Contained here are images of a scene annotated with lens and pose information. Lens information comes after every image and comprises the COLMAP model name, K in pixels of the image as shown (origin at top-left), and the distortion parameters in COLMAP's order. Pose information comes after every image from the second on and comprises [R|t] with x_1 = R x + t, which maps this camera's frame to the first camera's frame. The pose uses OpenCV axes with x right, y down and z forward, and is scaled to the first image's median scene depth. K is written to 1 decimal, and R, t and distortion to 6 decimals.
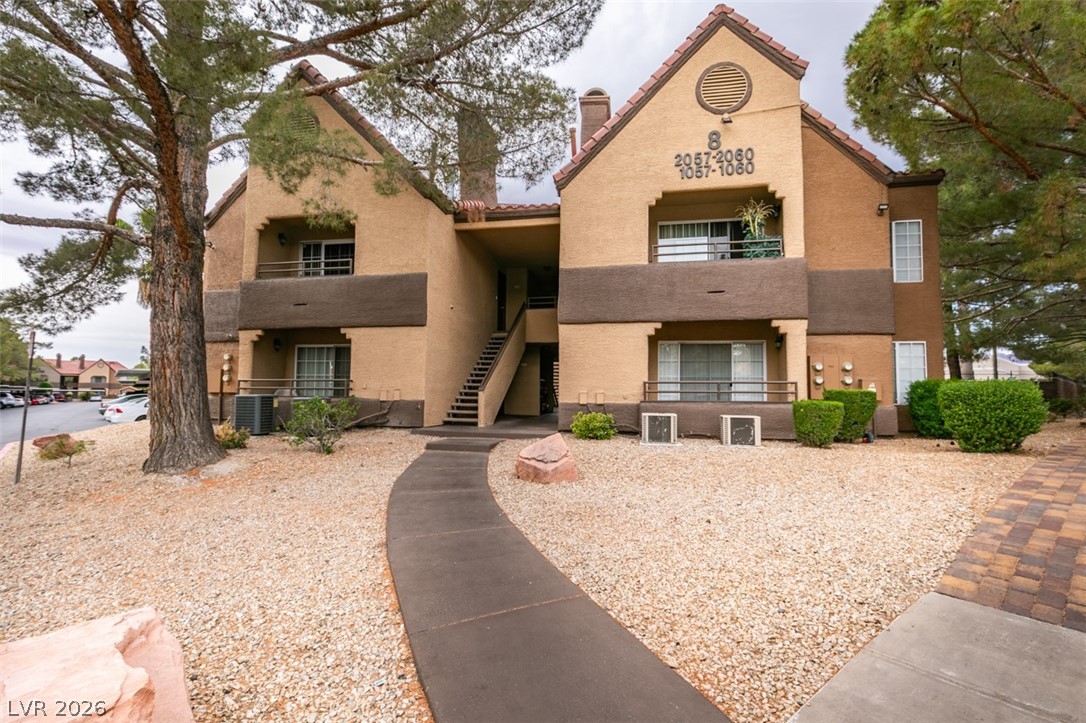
lens RADIAL K [[484.1, 0, 543.3], [0, 484.1, 360.2], [0, 0, 1]] dist [-0.009945, -0.000142]
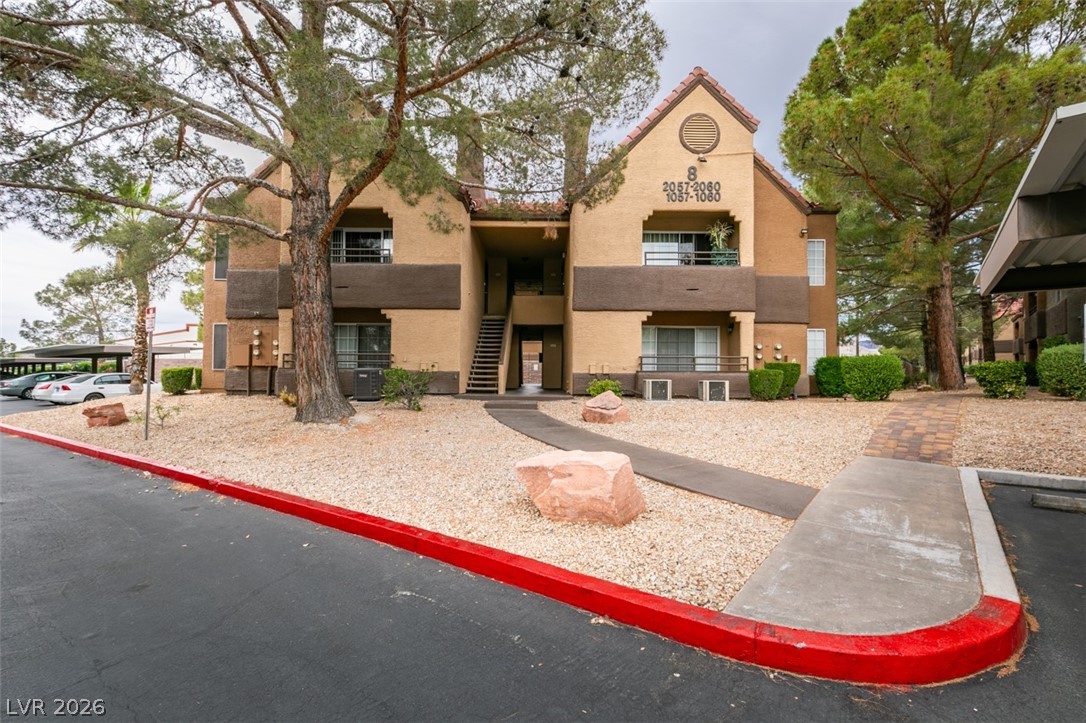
lens RADIAL K [[484.1, 0, 542.4], [0, 484.1, 359.2], [0, 0, 1]] dist [-0.009945, -0.000142]
pose [[0.982621, 0.004987, 0.185555, -0.289693], [-0.011666, 0.999322, 0.034922, 0.008914], [-0.185255, -0.036479, 0.982013, -0.236352]]
